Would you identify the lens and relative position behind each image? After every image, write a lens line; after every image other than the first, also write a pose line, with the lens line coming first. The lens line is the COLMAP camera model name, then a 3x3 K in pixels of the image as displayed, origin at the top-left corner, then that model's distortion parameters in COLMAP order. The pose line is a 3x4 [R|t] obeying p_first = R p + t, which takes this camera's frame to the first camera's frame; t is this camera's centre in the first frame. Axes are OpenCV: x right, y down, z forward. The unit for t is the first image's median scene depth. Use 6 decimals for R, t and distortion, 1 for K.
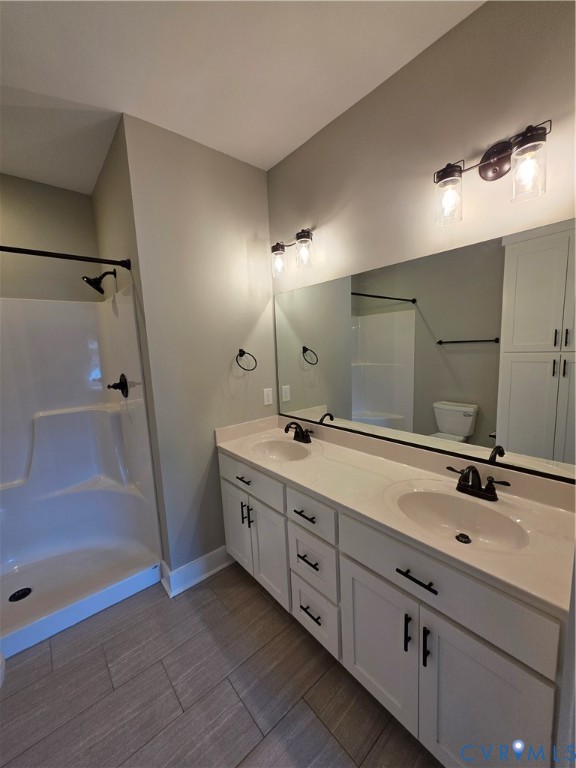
lens RADIAL K [[307.0, 0, 288.0], [0, 307.0, 384.0], [0, 0, 1]] dist [0.000037, 0.000054]
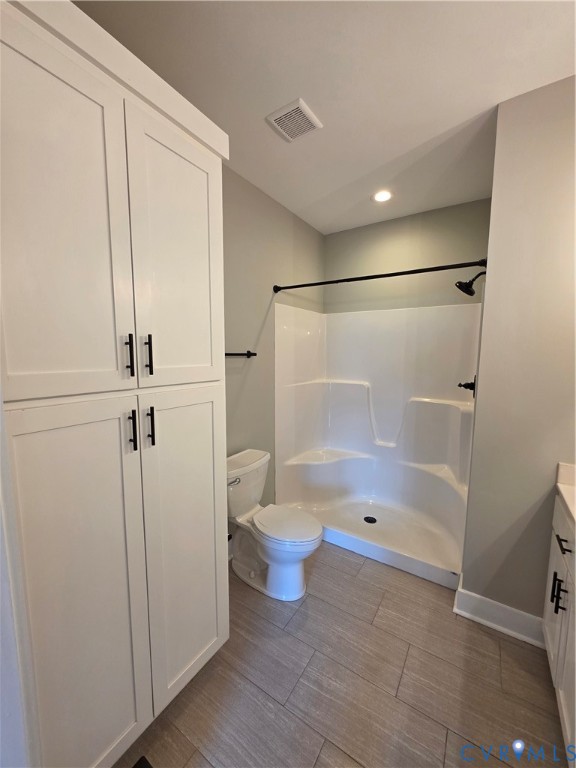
lens RADIAL K [[307.0, 0, 288.0], [0, 307.0, 384.0], [0, 0, 1]] dist [0.000037, 0.000054]
pose [[0.271128, 0.139721, -0.952348, 0.263051], [-0.127683, 0.985885, 0.108291, -0.036063], [0.954037, 0.092238, 0.285142, 0.158127]]
